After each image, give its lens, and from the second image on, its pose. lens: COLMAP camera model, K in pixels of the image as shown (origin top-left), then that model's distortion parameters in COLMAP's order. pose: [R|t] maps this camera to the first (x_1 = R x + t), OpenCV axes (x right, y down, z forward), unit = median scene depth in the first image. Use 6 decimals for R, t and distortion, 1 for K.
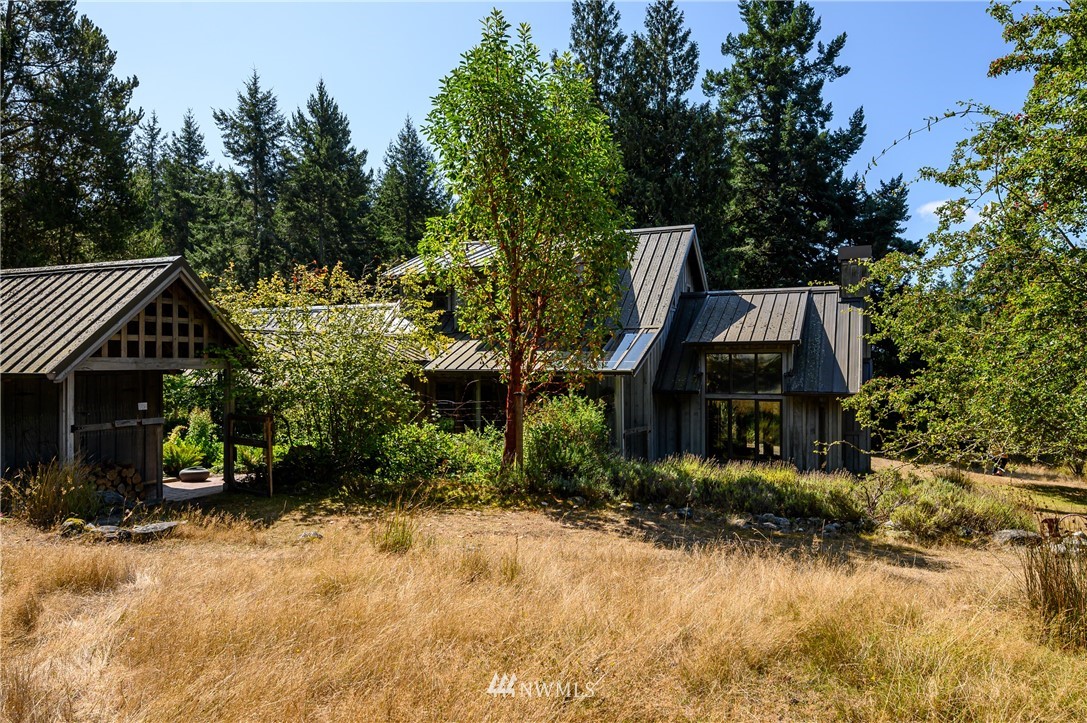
lens RADIAL K [[726.4, 0, 545.6], [0, 726.4, 363.9], [0, 0, 1]] dist [-0.002438, -0.000814]
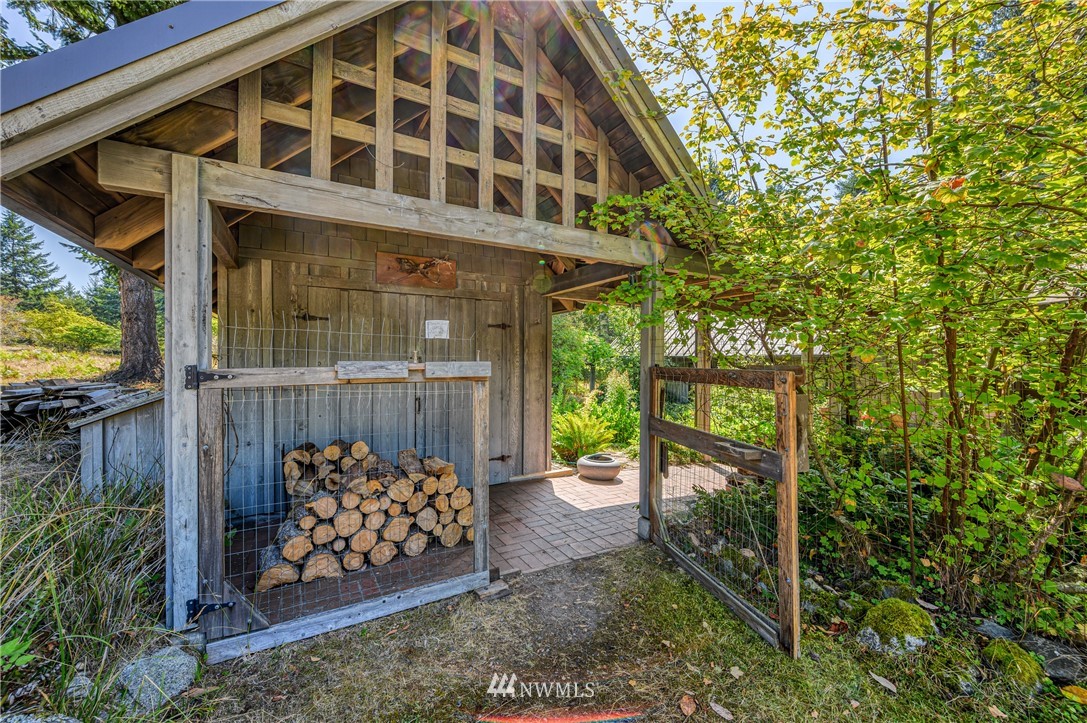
lens RADIAL K [[426.4, 0, 544.0], [0, 426.4, 359.5], [0, 0, 1]] dist [0.000792, 0.000082]
pose [[0.795614, 0.007368, -0.605759, -0.244200], [-0.005996, 0.999973, 0.004288, 0.047177], [0.605775, 0.000221, 0.795636, 0.556285]]
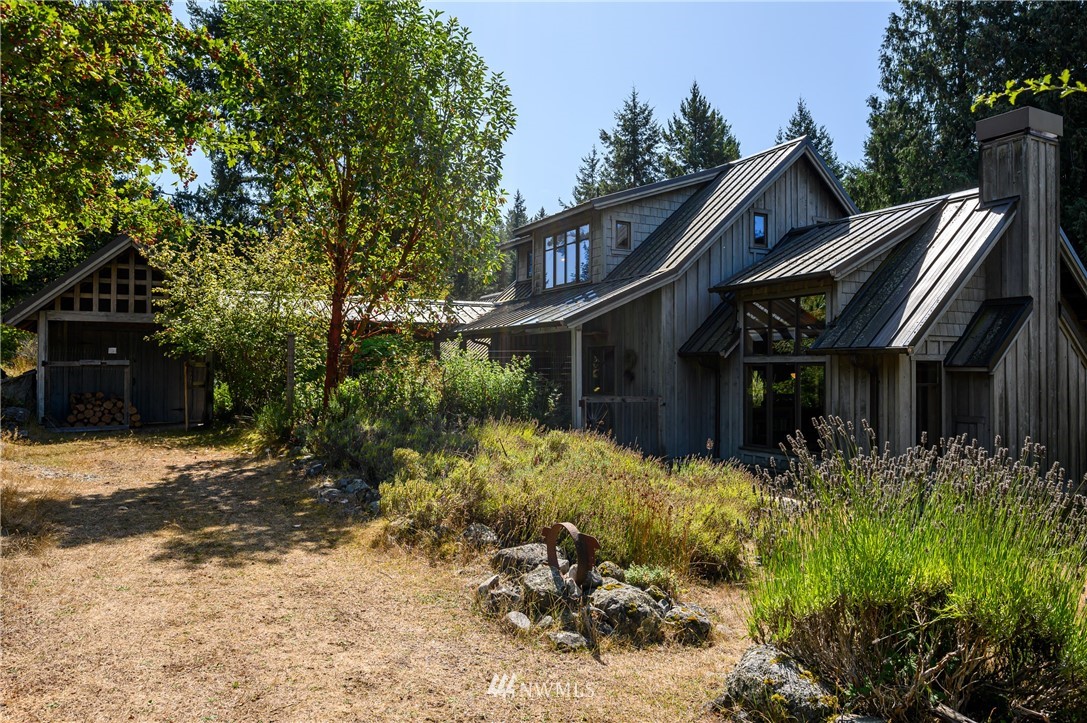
lens RADIAL K [[705.6, 0, 539.2], [0, 705.6, 357.4], [0, 0, 1]] dist [-0.010877, -0.002996]
pose [[0.786536, -0.004333, -0.617529, 0.509087], [-0.005115, 0.999895, -0.013530, 0.053630], [0.617523, 0.013800, 0.786431, 0.322776]]
